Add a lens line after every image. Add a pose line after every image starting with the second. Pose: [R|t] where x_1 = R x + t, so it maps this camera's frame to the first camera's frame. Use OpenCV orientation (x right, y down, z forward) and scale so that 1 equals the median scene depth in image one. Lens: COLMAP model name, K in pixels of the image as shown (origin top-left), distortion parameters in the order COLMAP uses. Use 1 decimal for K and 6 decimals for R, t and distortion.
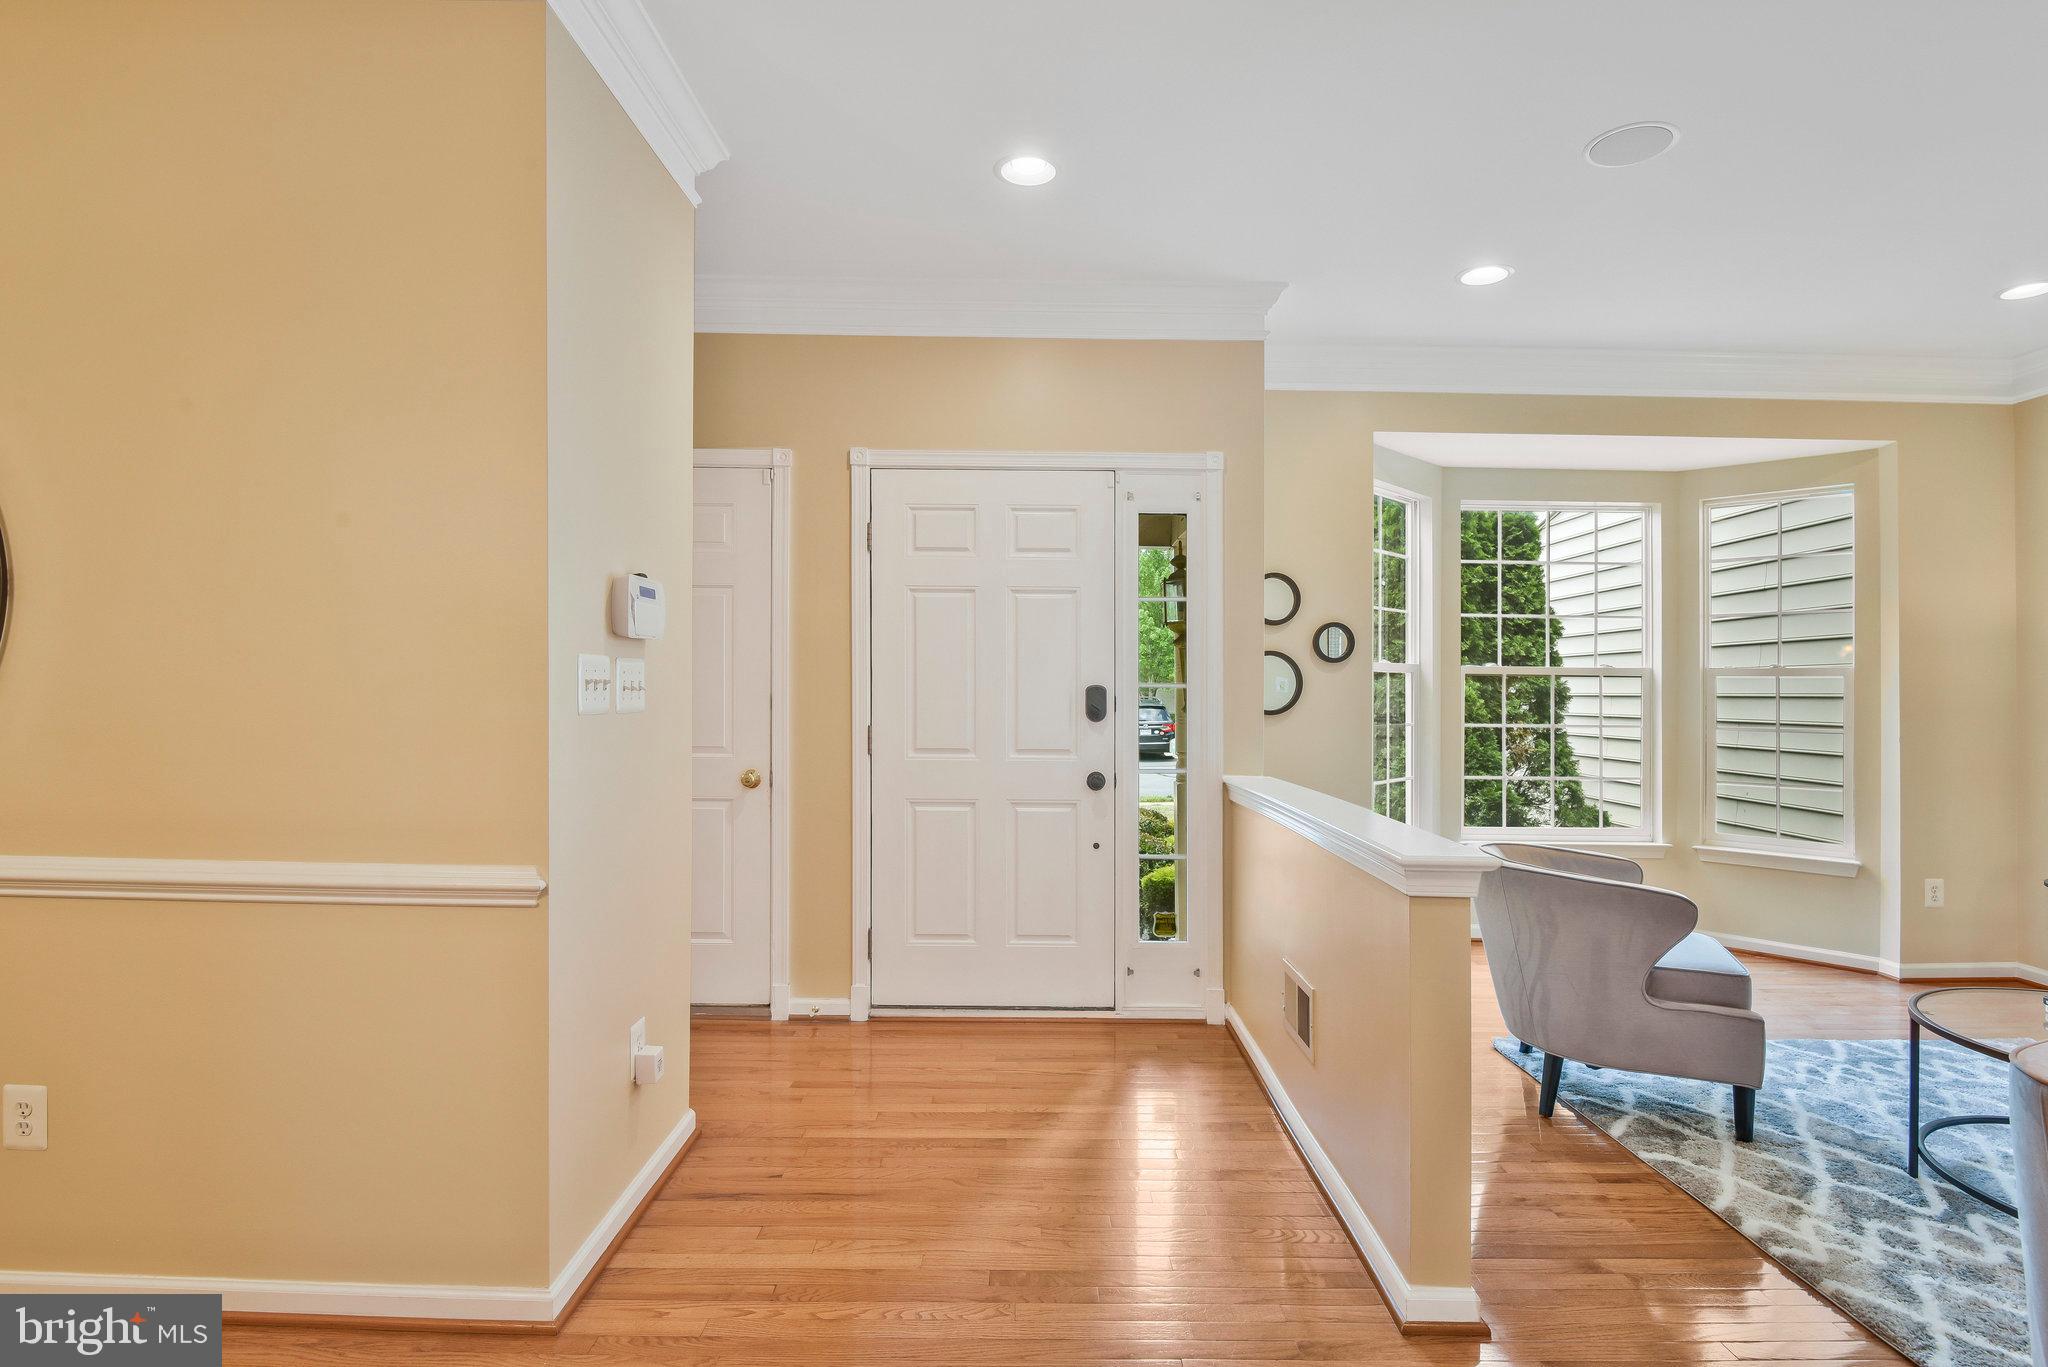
lens RADIAL K [[1014.6, 0, 1019.5], [0, 1014.6, 673.0], [0, 0, 1]] dist [0.004677, -0.013202]
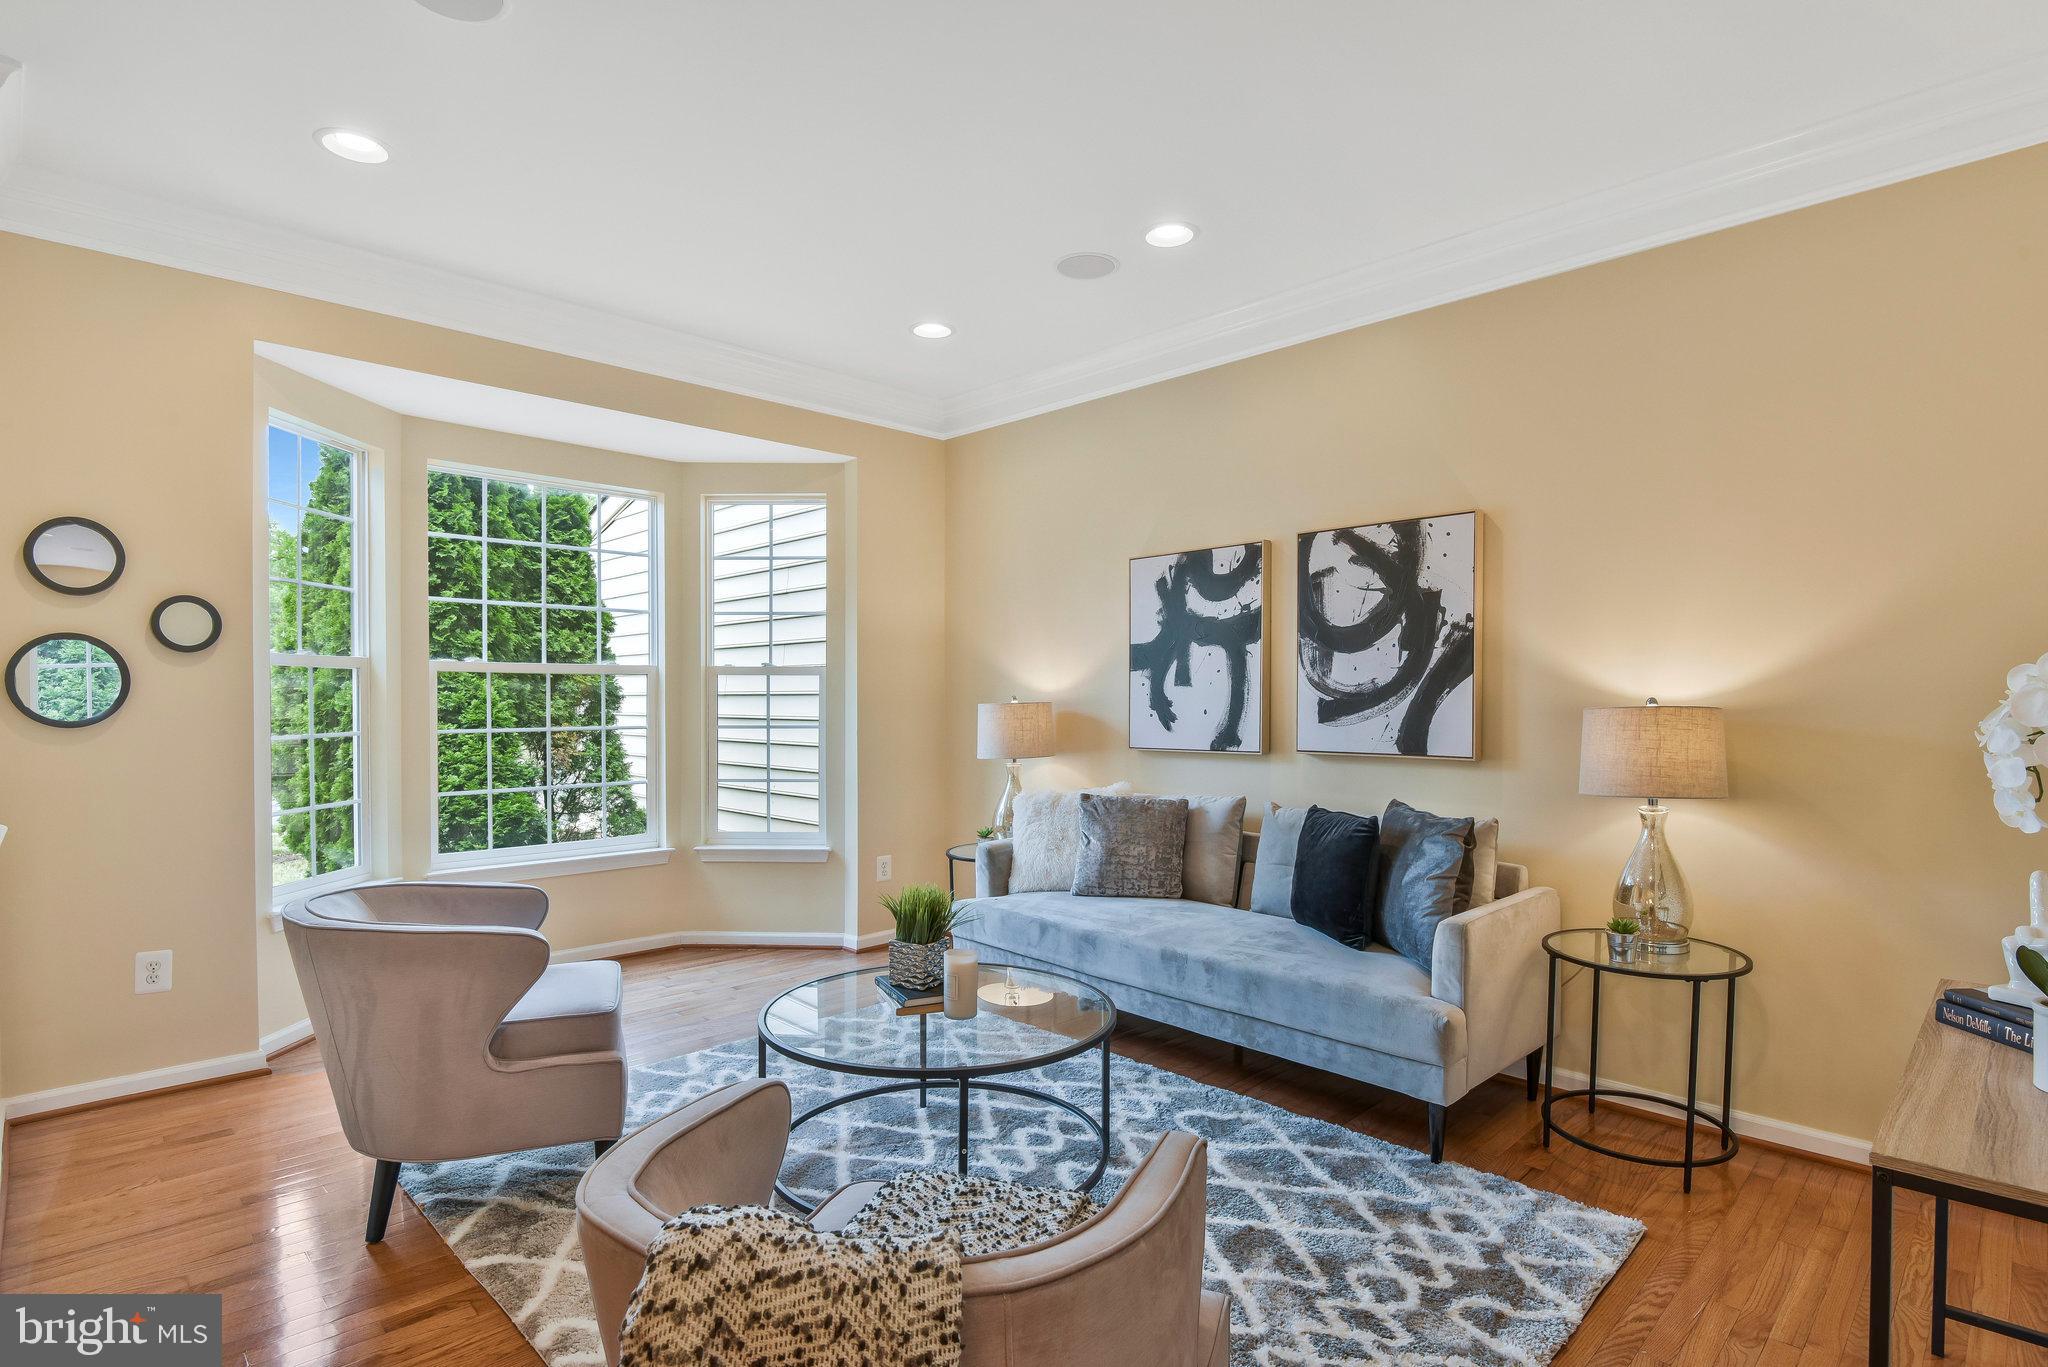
lens RADIAL K [[1014.6, 0, 1038.3], [0, 1014.6, 696.2], [0, 0, 1]] dist [0.004677, -0.013202]
pose [[0.719948, -0.010688, 0.693946, 0.166814], [-0.004338, 0.999793, 0.019899, 0.002896], [-0.694015, -0.017336, 0.719752, 0.049671]]
